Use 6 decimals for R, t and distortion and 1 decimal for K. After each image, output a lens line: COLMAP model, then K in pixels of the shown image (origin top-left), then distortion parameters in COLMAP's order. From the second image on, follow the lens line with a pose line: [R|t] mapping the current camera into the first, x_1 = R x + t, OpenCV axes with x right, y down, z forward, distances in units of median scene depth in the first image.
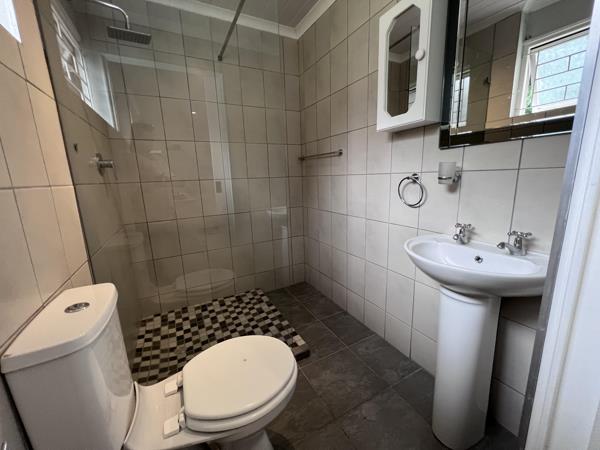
lens RADIAL K [[239.7, 0, 300.0], [0, 239.7, 225.0], [0, 0, 1]] dist [-0.000931, 0.000160]
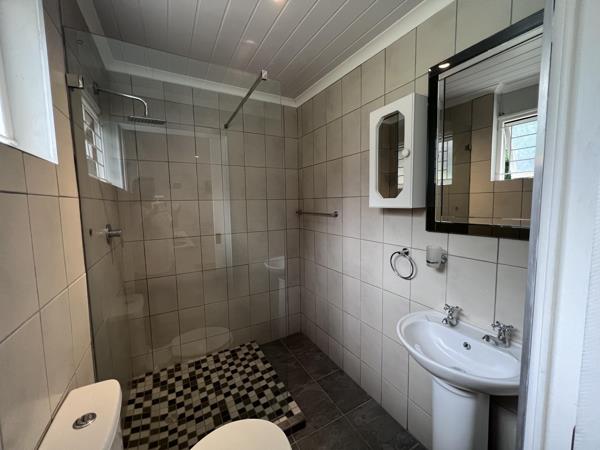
lens RADIAL K [[239.7, 0, 300.0], [0, 239.7, 225.0], [0, 0, 1]] dist [-0.000931, 0.000160]
pose [[0.999730, 0.014631, 0.018037, -0.009406], [-0.012588, 0.994005, -0.108611, -0.136105], [-0.019518, 0.108355, 0.993921, -0.048890]]
